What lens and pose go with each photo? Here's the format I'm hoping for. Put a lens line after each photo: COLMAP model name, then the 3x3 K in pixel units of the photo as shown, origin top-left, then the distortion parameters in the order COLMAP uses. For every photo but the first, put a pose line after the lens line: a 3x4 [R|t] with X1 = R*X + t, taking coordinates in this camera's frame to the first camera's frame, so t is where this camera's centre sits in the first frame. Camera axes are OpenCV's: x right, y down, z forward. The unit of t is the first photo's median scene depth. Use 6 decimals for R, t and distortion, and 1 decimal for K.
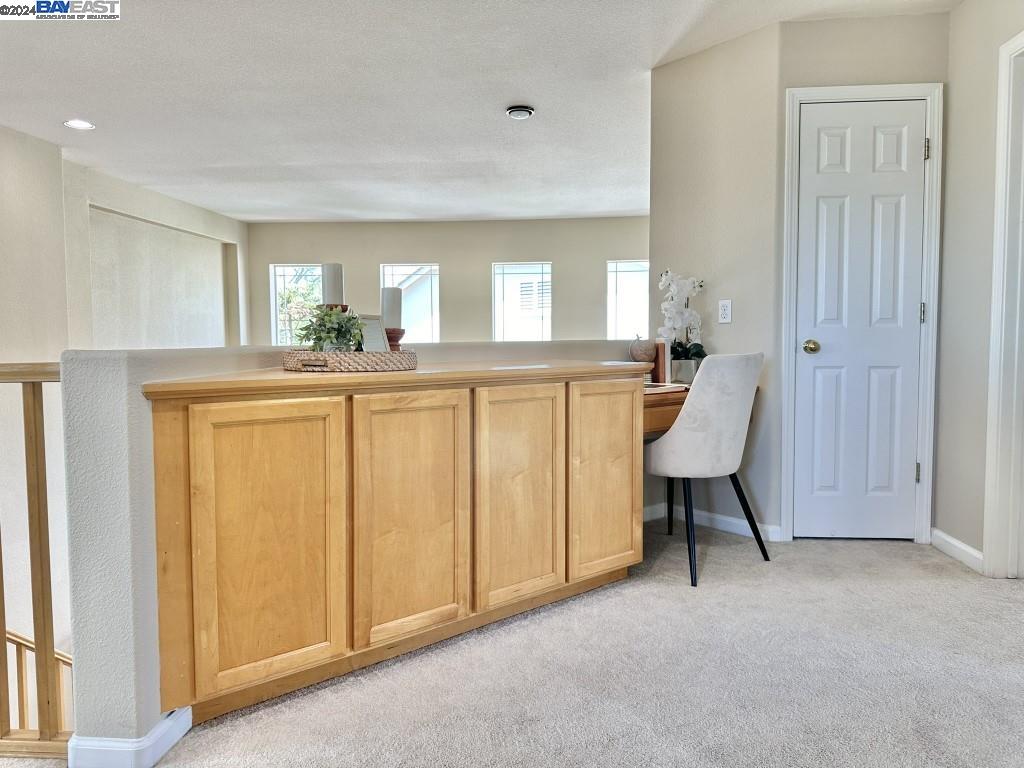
lens RADIAL K [[729.6, 0, 509.2], [0, 729.6, 386.6], [0, 0, 1]] dist [0.137933, -0.271796]
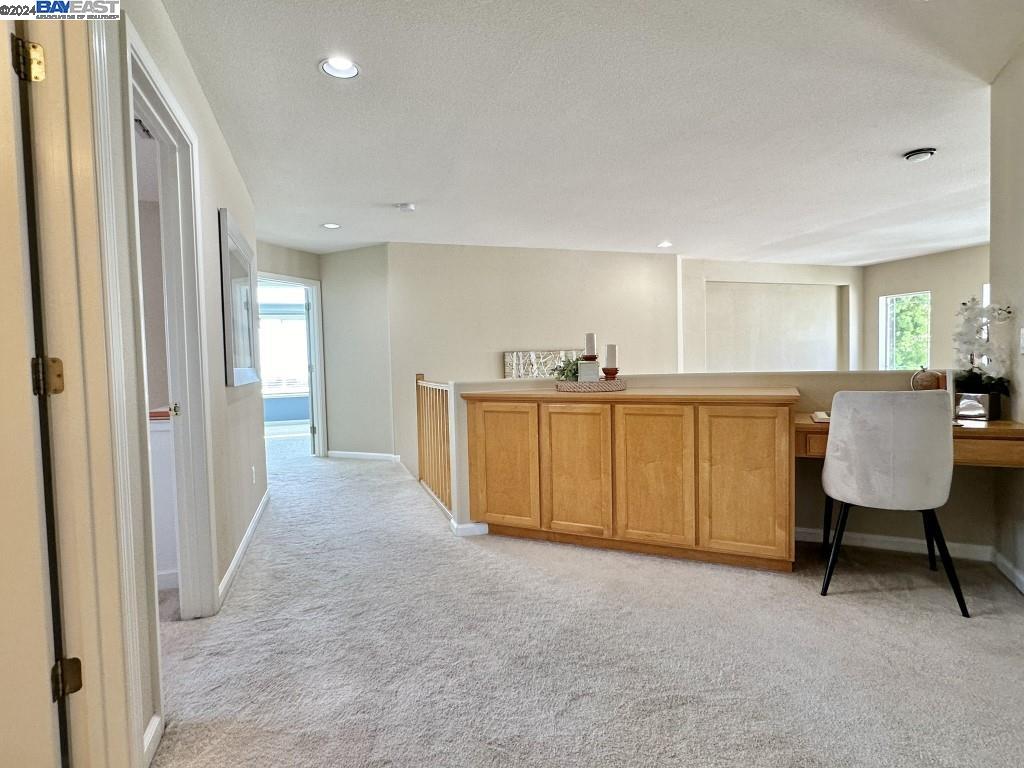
lens RADIAL K [[559.7, 0, 514.6], [0, 559.7, 378.5], [0, 0, 1]] dist [-0.006014, 0.000410]
pose [[0.378297, 0.028906, -0.925233, 0.941401], [-0.037788, 0.999161, 0.015765, -0.062194], [0.924913, 0.028999, 0.379072, 0.258250]]
